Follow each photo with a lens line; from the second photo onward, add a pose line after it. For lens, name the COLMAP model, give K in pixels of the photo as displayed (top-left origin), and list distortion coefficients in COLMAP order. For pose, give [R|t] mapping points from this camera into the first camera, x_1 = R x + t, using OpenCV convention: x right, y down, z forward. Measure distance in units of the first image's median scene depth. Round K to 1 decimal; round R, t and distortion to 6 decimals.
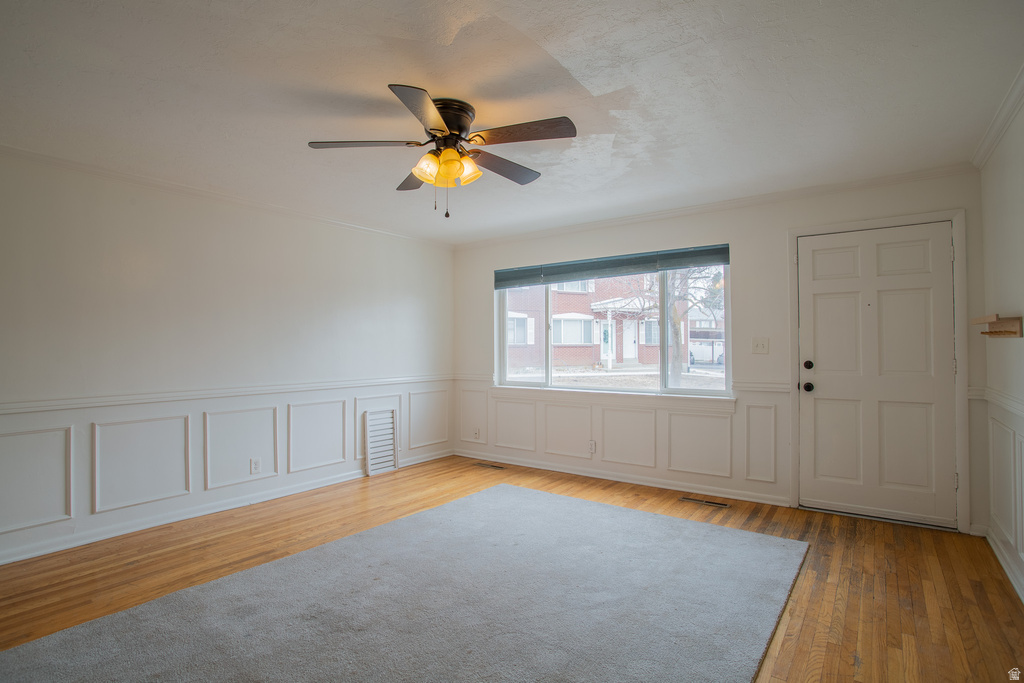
lens RADIAL K [[500.5, 0, 508.3], [0, 500.5, 336.1], [0, 0, 1]] dist [-0.078662, 0.034498]
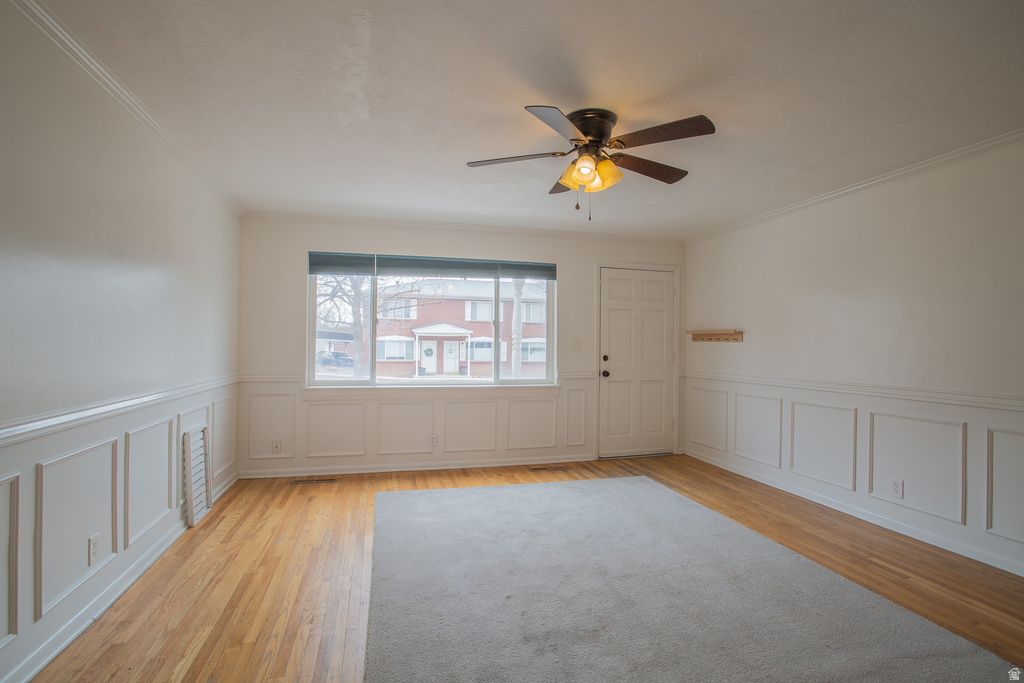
lens RADIAL K [[500.5, 0, 508.3], [0, 500.5, 336.1], [0, 0, 1]] dist [-0.078662, 0.034498]
pose [[0.618345, 0.024307, 0.785531, -0.636008], [-0.028965, 0.999547, -0.008129, 0.013357], [-0.785373, -0.017727, 0.618769, 0.287667]]
